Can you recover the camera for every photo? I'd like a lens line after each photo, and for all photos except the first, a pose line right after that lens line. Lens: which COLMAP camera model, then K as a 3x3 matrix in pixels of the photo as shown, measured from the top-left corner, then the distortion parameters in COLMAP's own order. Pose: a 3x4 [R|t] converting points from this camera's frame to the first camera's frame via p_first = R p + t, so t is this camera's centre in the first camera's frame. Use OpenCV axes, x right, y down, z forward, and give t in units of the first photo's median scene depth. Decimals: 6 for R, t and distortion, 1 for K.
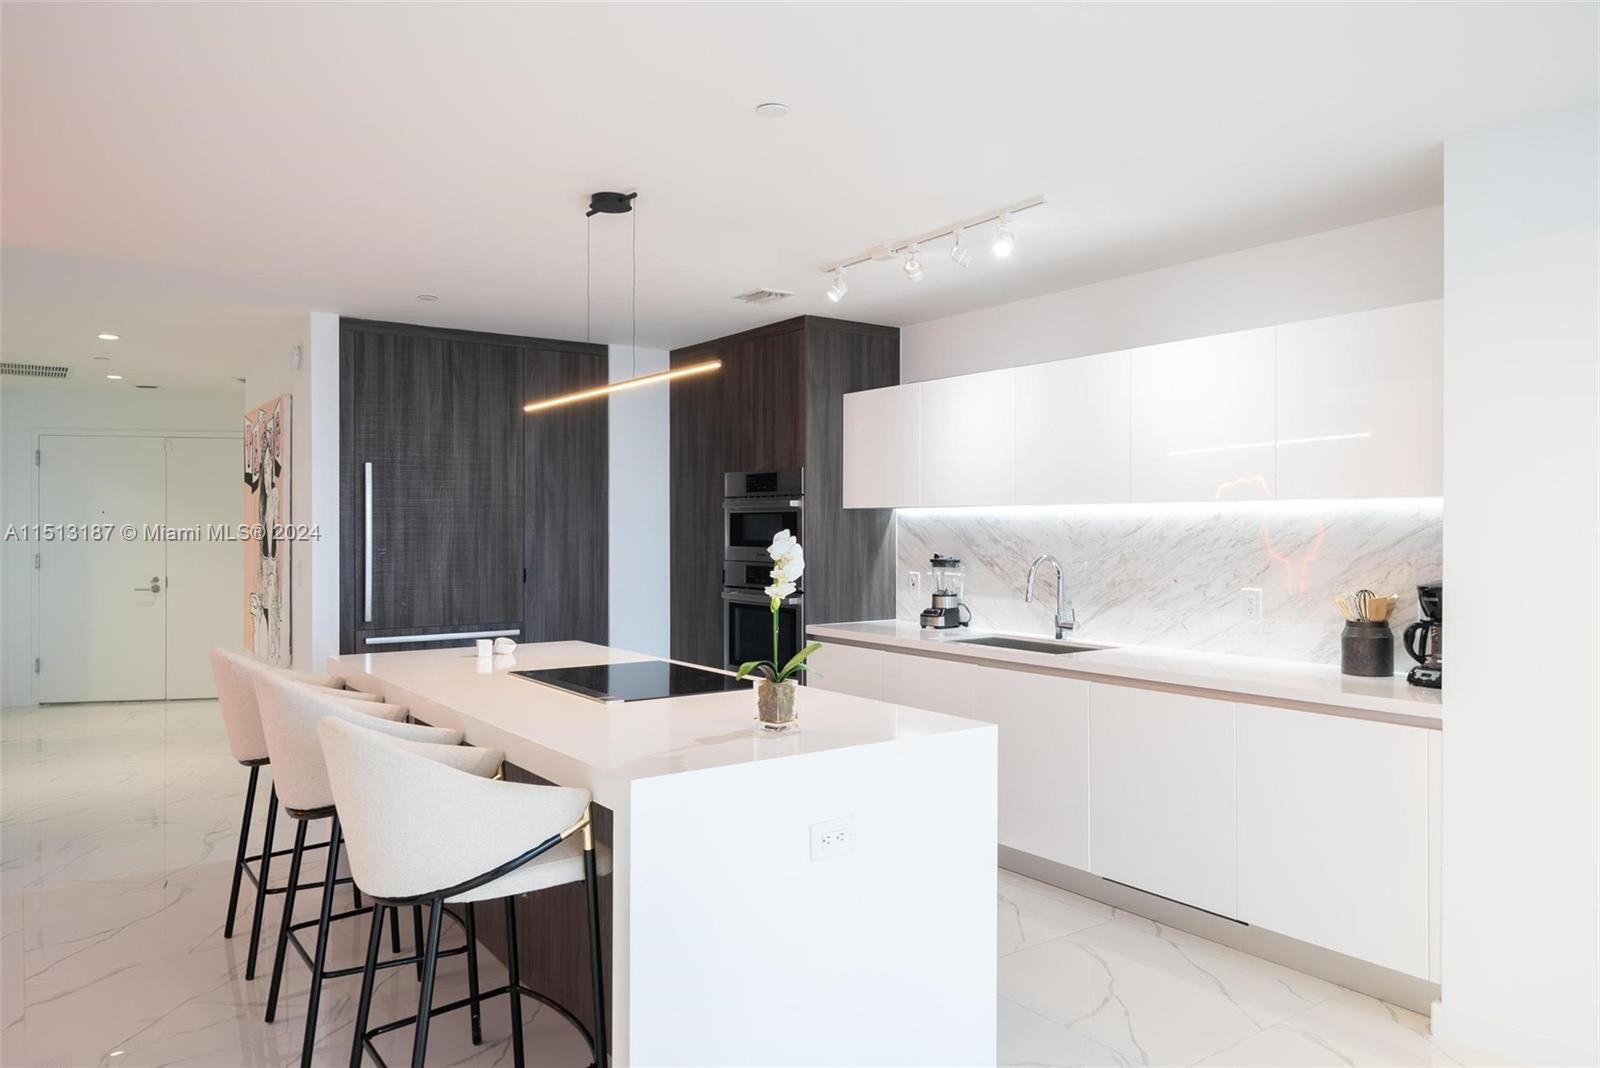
lens RADIAL K [[1081.6, 0, 800.0], [0, 1081.6, 534.0], [0, 0, 1]] dist [0.005792, 0.001251]
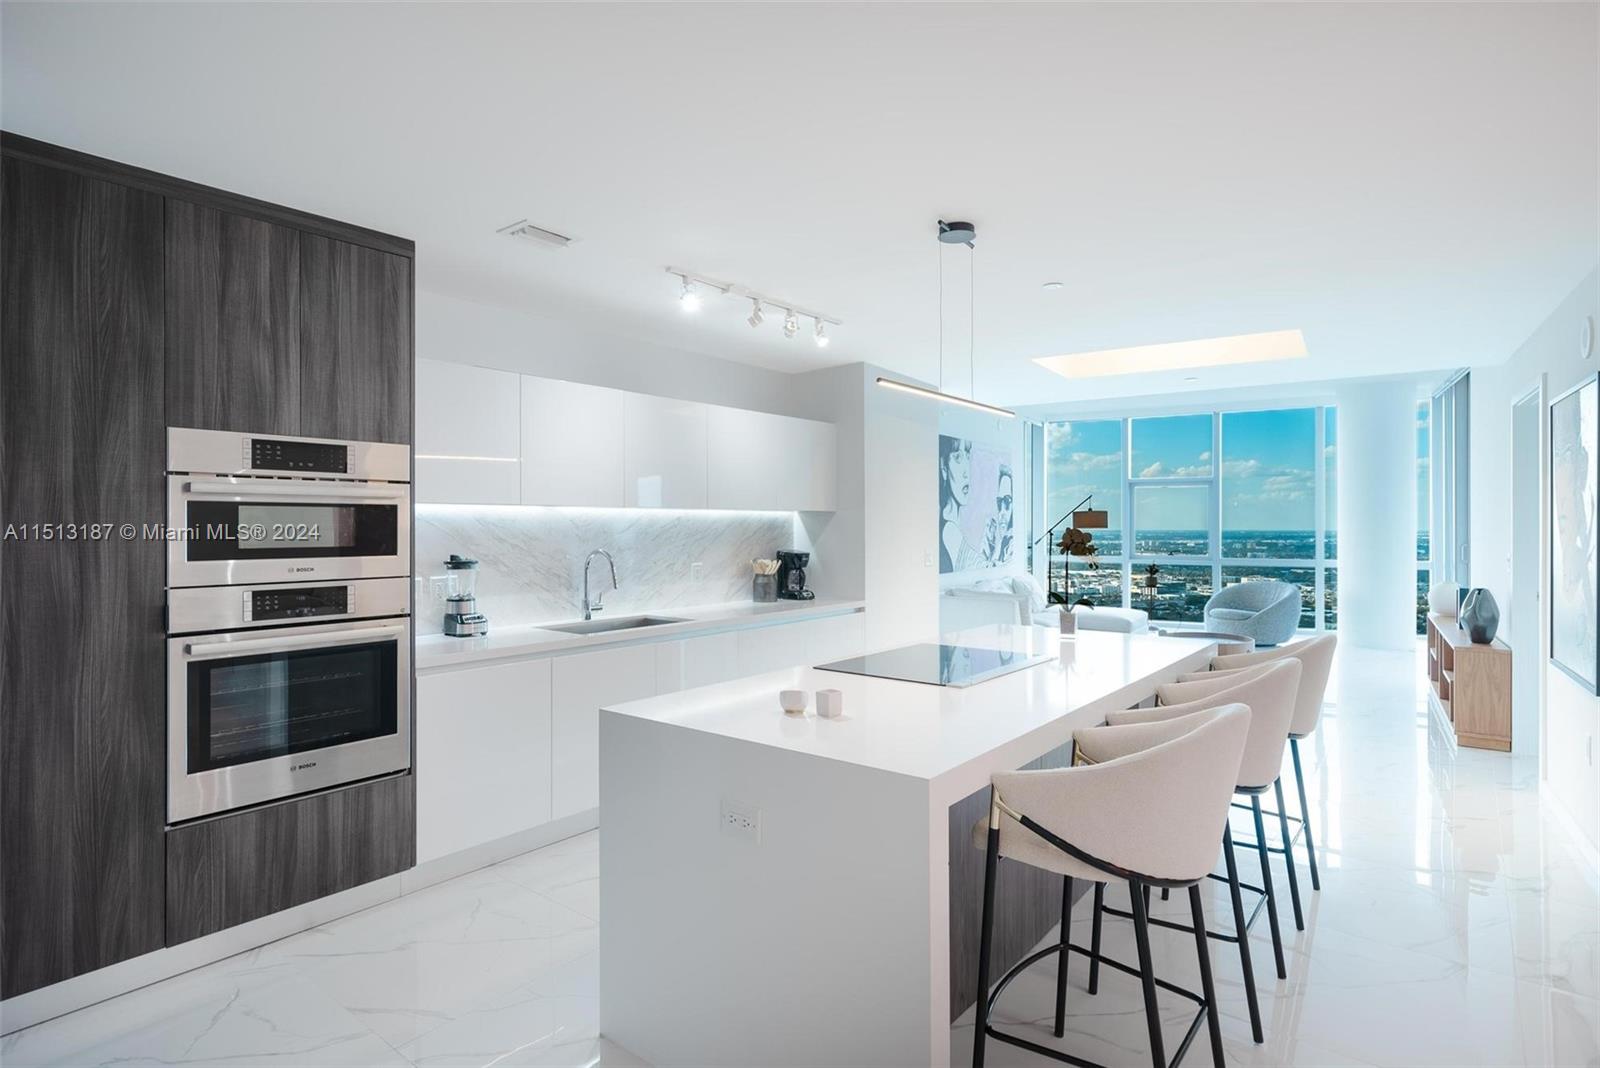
lens RADIAL K [[827.2, 0, 796.8], [0, 827.2, 527.2], [0, 0, 1]] dist [-0.000136, 0.000080]
pose [[-0.264393, -0.002748, 0.964411, -0.607195], [0.007666, 0.999958, 0.004951, -0.006454], [-0.964385, 0.008702, -0.264361, 0.887896]]
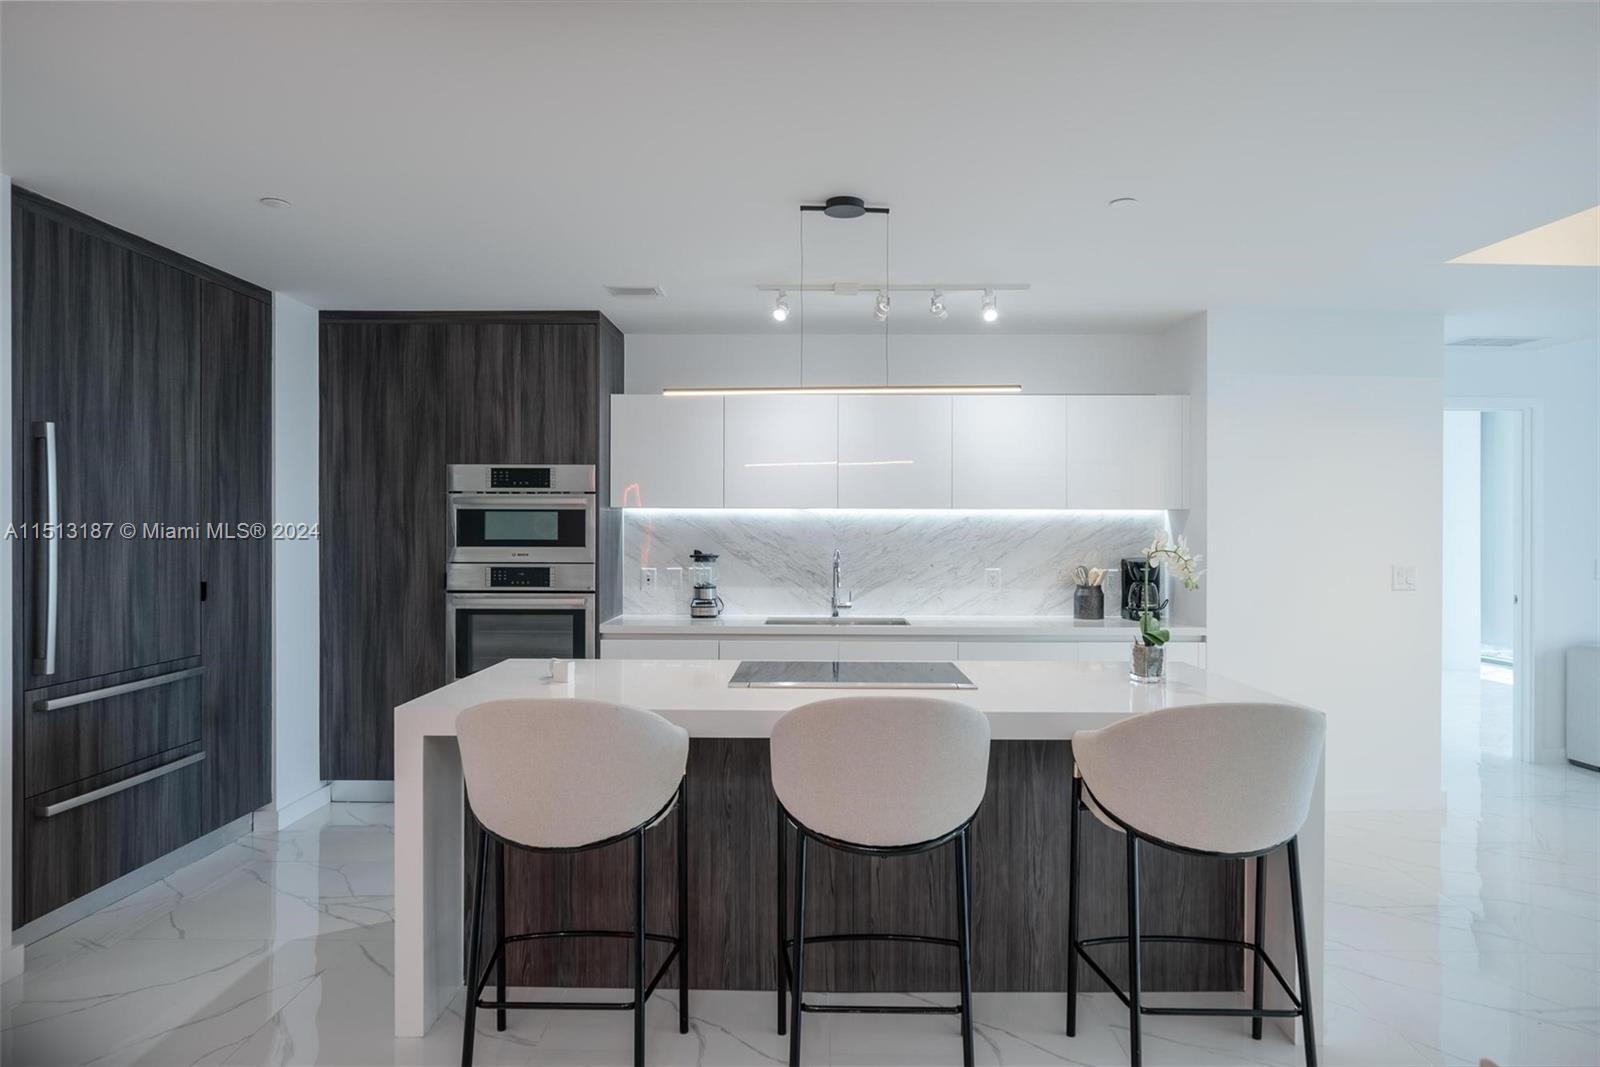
lens RADIAL K [[1002.6, 0, 810.5], [0, 1002.6, 531.5], [0, 0, 1]] dist [0.004588, 0.001621]
pose [[0.595639, -0.002846, 0.803247, -0.609177], [0.002401, 0.999996, 0.001762, -0.002098], [-0.803249, 0.000880, 0.595643, 0.296128]]
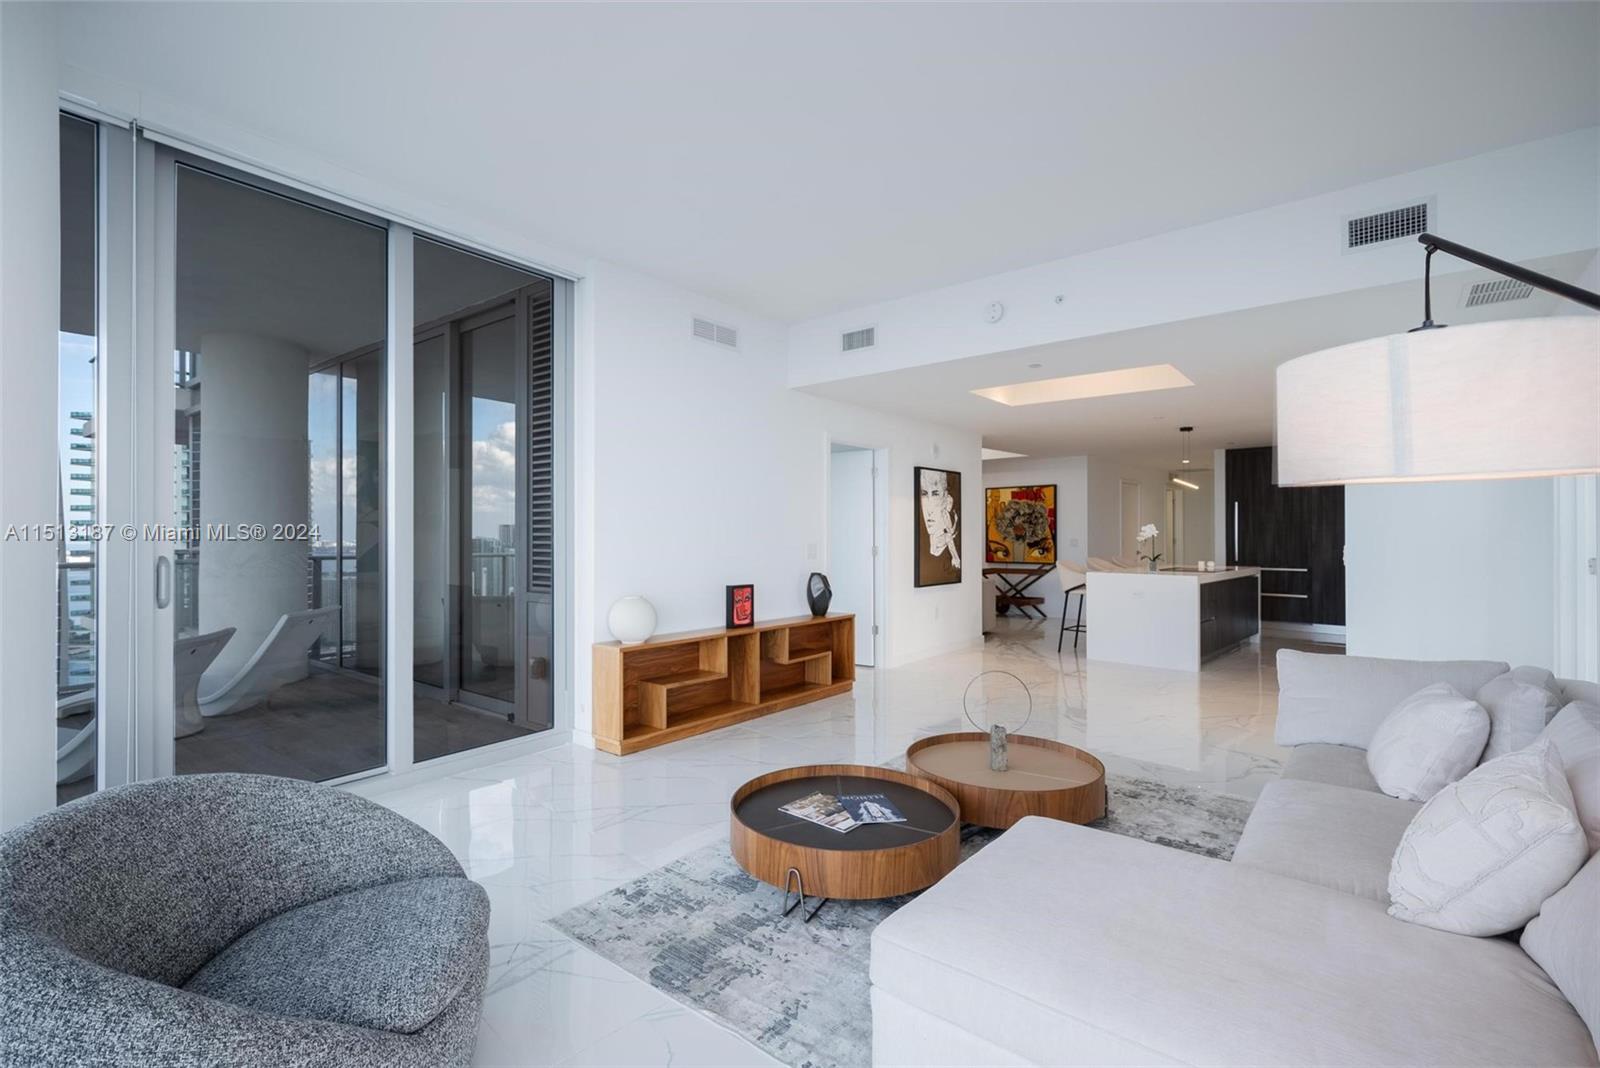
lens RADIAL K [[707.4, 0, 789.3], [0, 707.4, 533.0], [0, 0, 1]] dist [-0.000015, -0.000013]
pose [[0.147898, -0.003579, -0.988996, 1.191149], [-0.002785, 0.999988, -0.004035, 0.022335], [0.988999, 0.003351, 0.147886, -0.368160]]
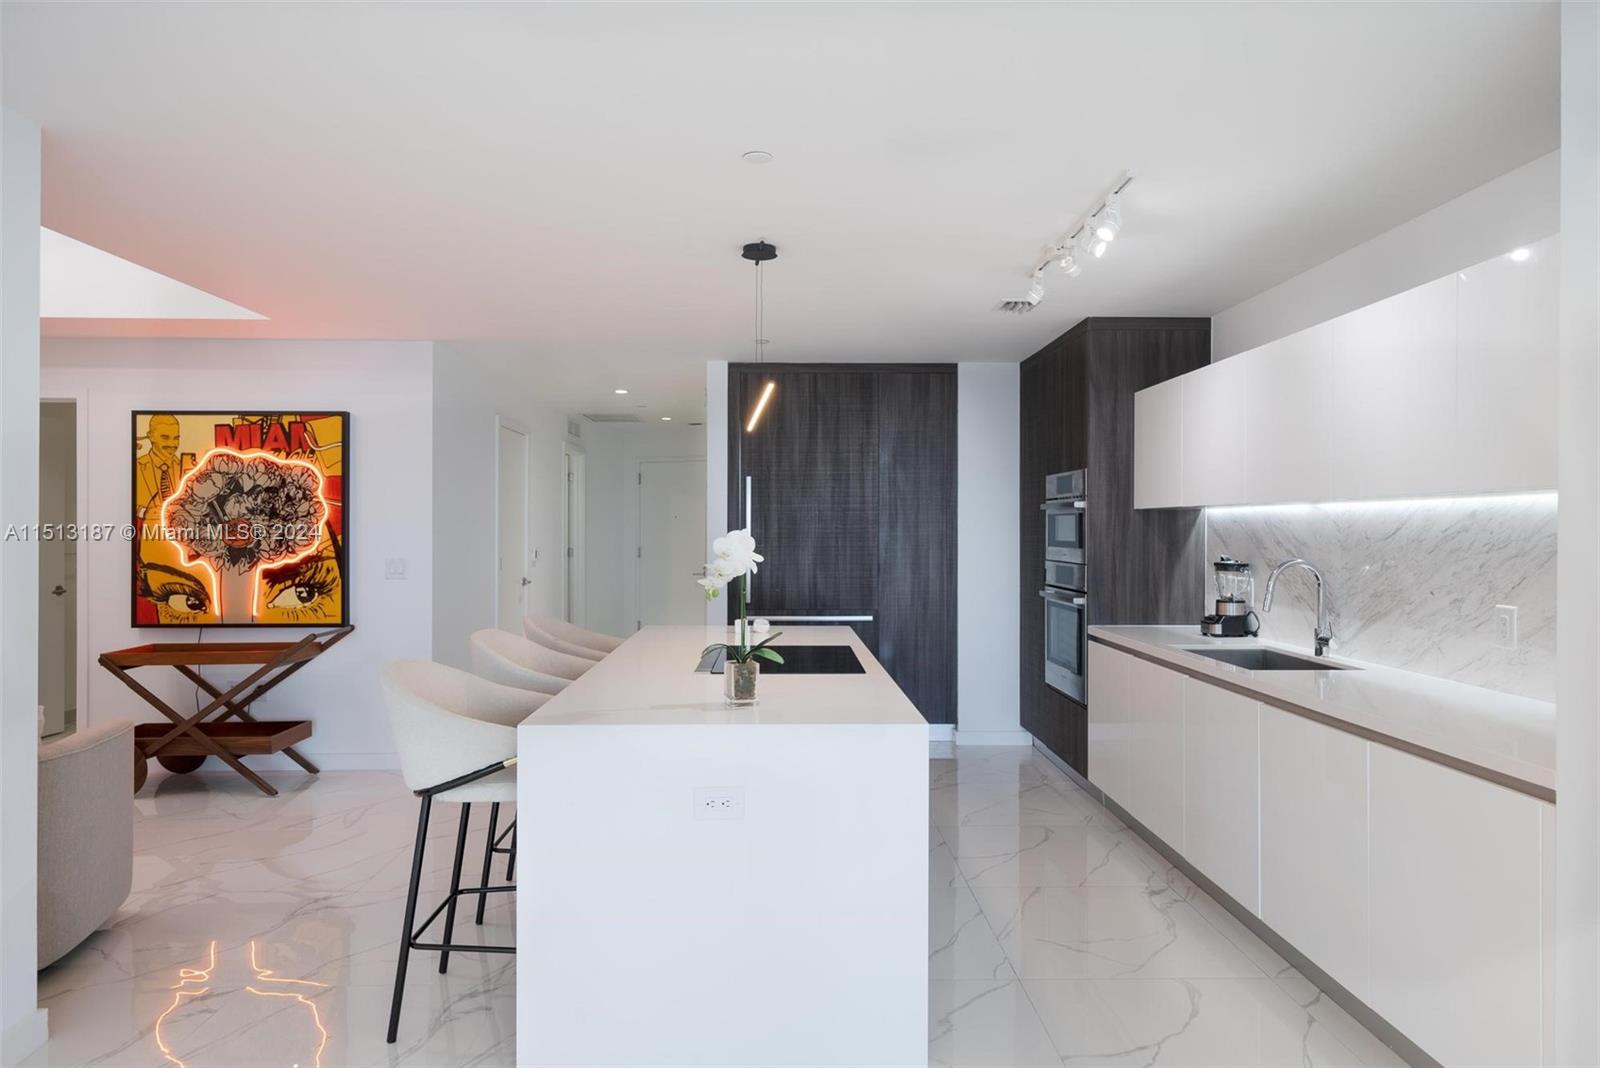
lens RADIAL K [[984.8, 0, 800.0], [0, 984.8, 534.0], [0, 0, 1]] dist [0.003058, 0.000932]
pose [[0.823520, 0.004025, -0.567273, 0.301398], [-0.004925, 0.999988, -0.000054, 0.000634], [0.567266, 0.002838, 0.823529, 0.092263]]
